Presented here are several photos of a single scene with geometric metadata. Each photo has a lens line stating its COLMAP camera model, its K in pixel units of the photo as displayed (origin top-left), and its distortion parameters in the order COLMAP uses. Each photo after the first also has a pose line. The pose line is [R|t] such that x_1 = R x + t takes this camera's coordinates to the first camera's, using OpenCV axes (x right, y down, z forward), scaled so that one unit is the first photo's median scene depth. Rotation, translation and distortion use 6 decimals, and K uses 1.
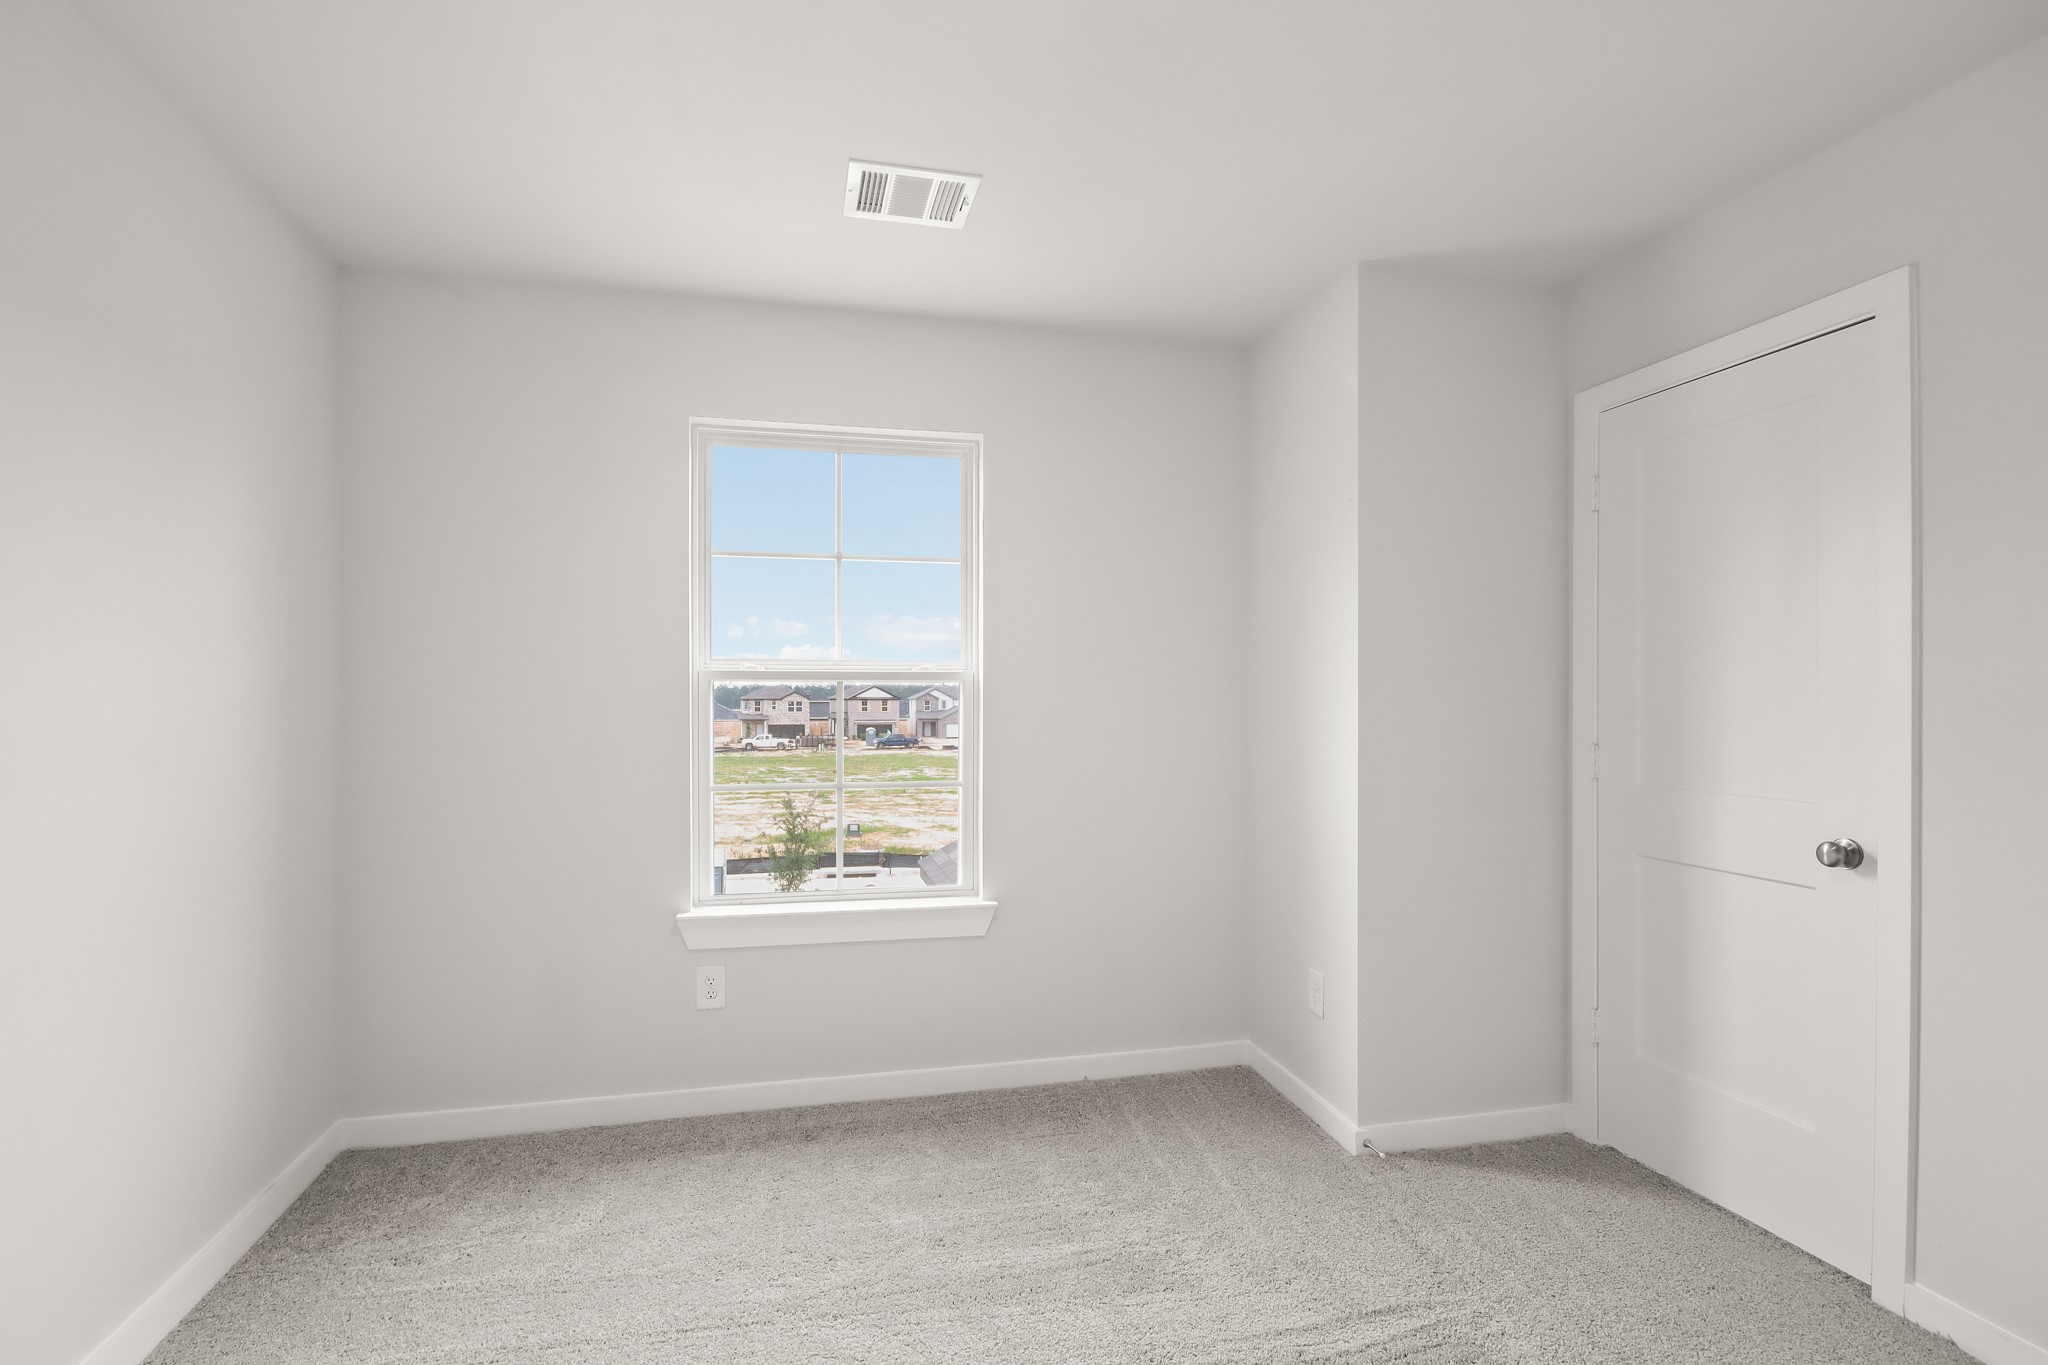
lens RADIAL K [[961.0, 0, 1075.3], [0, 961.0, 703.5], [0, 0, 1]] dist [0.012188, 0.000928]
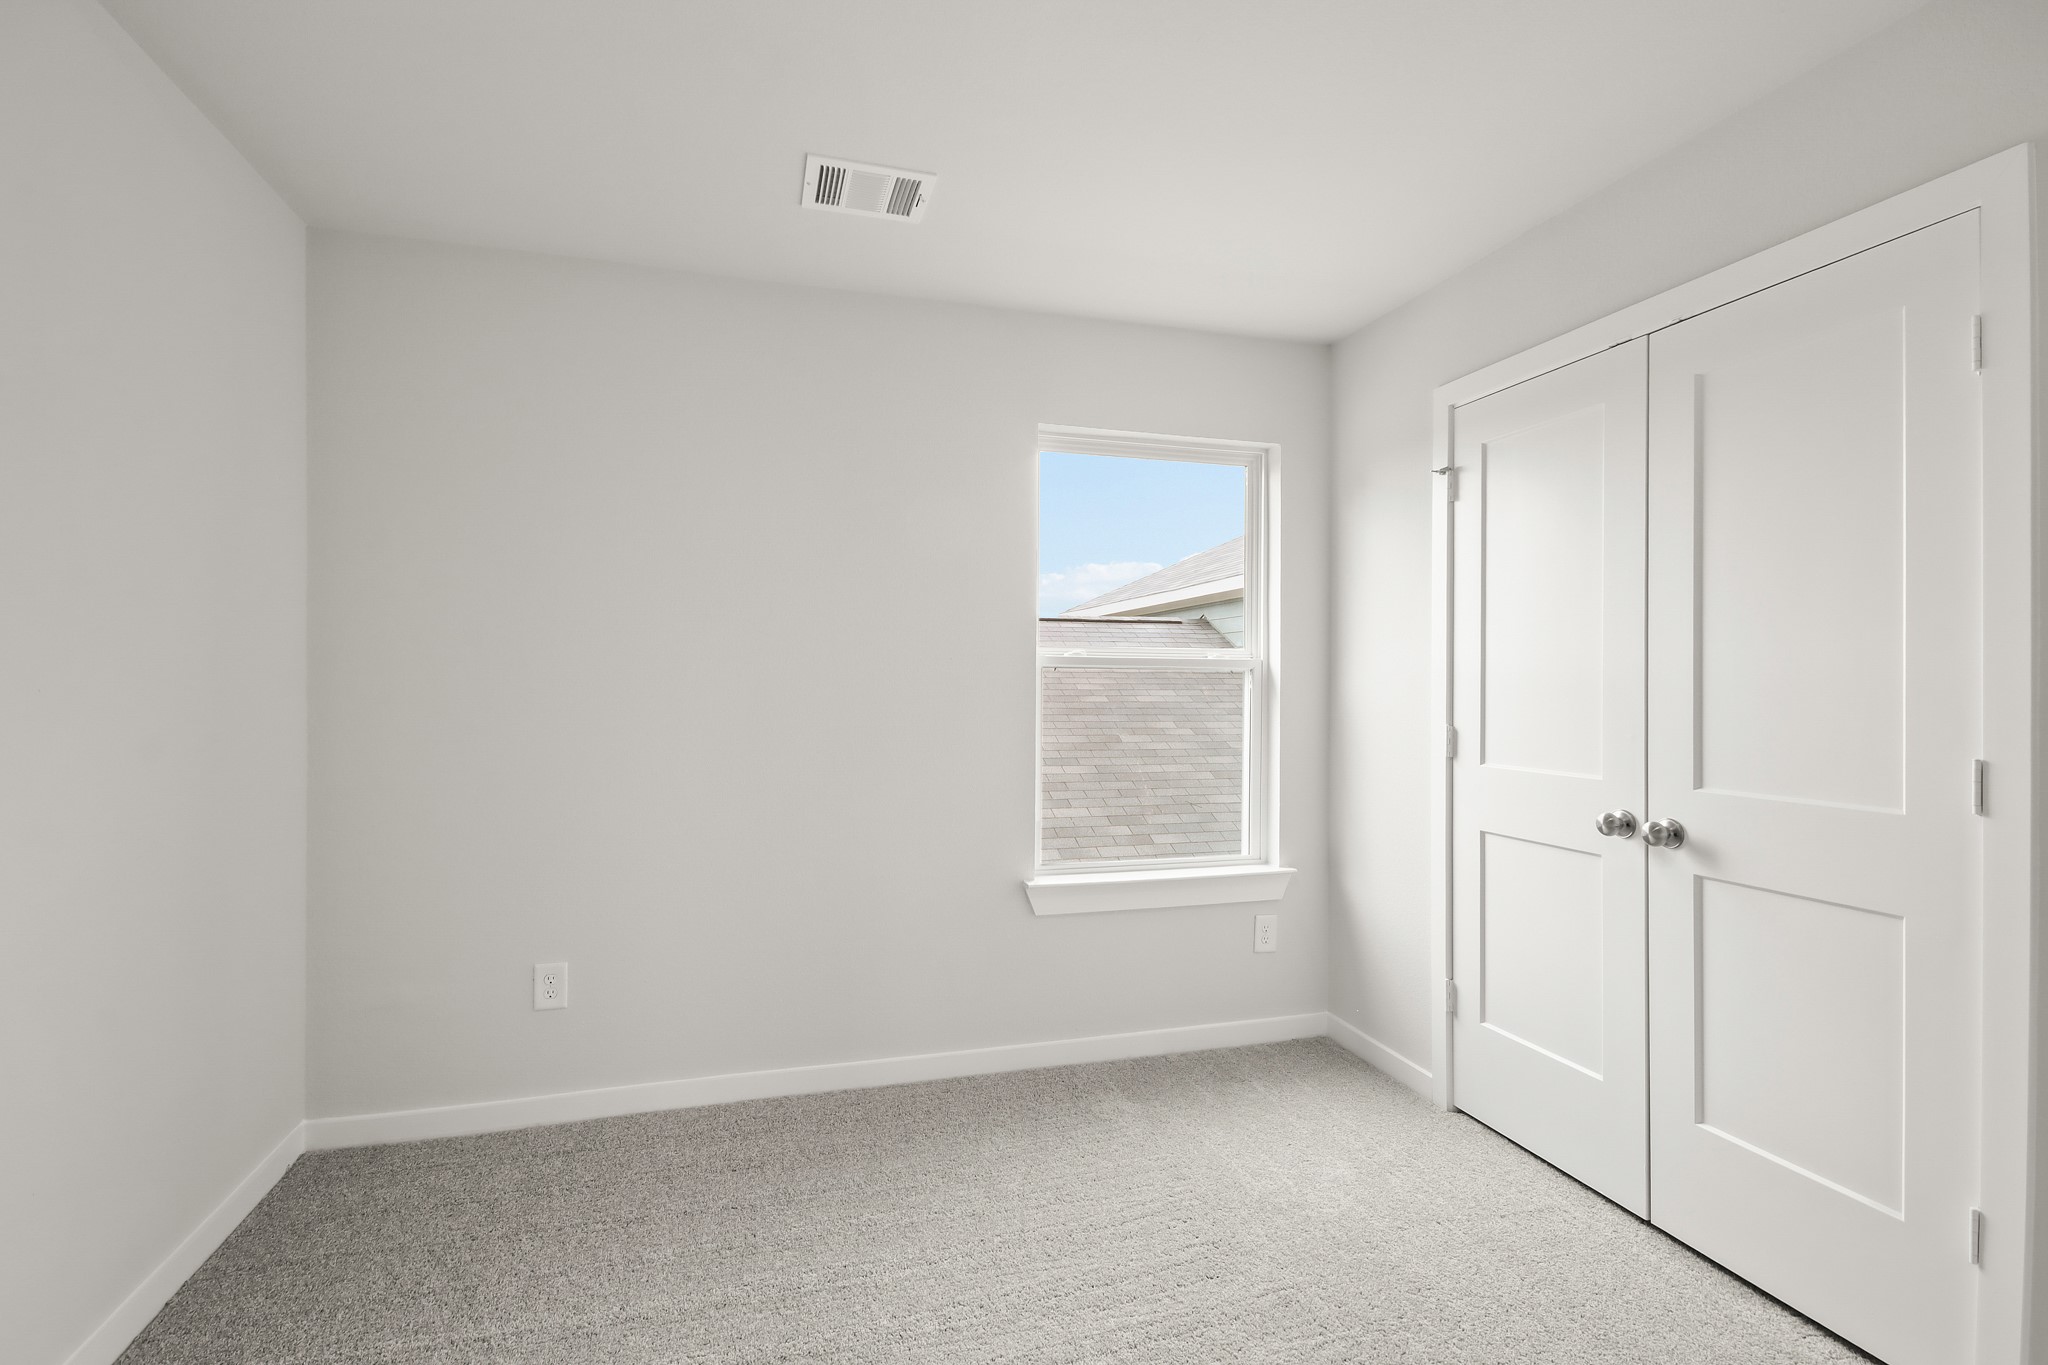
lens RADIAL K [[961.0, 0, 1024.8], [0, 961.0, 678.3], [0, 0, 1]] dist [0.012188, 0.000928]
pose [[0.997929, 0.002874, 0.064256, -0.111366], [-0.001859, 0.999873, -0.015852, 0.001617], [-0.064293, 0.015699, 0.997808, -0.018919]]
